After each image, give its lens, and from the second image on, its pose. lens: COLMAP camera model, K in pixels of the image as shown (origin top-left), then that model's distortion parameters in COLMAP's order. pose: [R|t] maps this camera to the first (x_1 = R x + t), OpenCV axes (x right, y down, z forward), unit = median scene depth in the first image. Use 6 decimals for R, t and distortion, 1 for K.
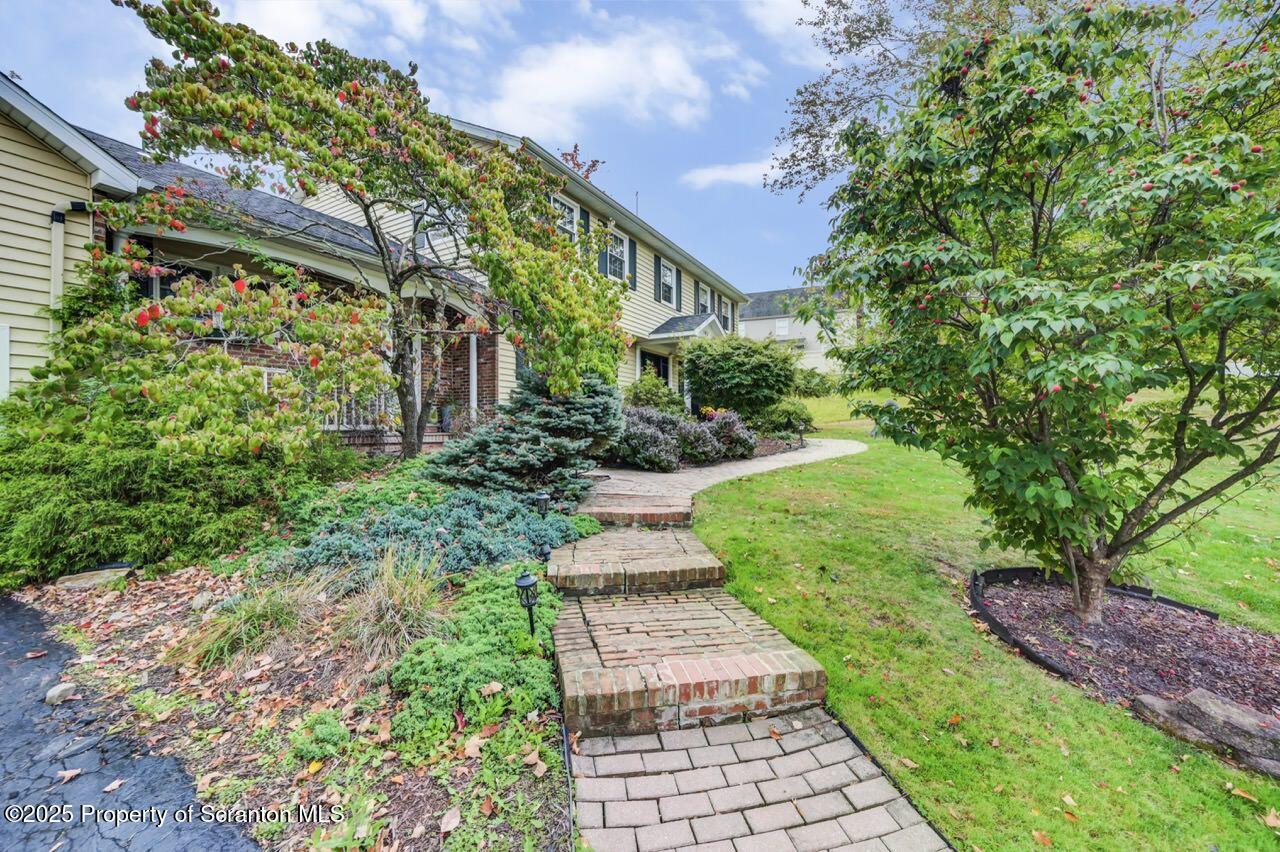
lens RADIAL K [[512.6, 0, 638.3], [0, 512.6, 427.8], [0, 0, 1]] dist [0.003009, 0.000102]
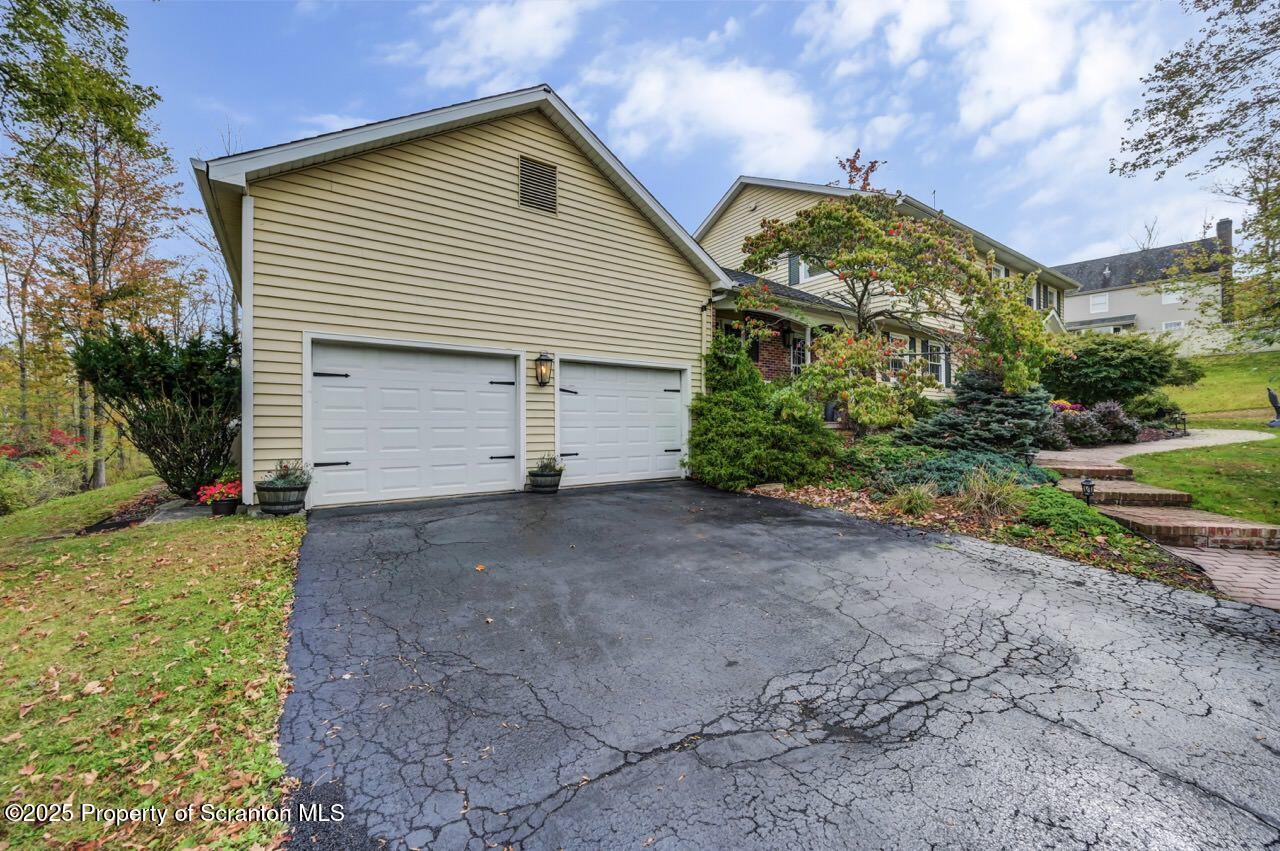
lens RADIAL K [[512.6, 0, 642.2], [0, 512.6, 422.0], [0, 0, 1]] dist [0.003009, 0.000102]
pose [[0.909478, 0.000042, -0.415752, -0.304860], [-0.000894, 0.999998, -0.001854, 0.016783], [0.415751, 0.002057, 0.909476, -0.503429]]
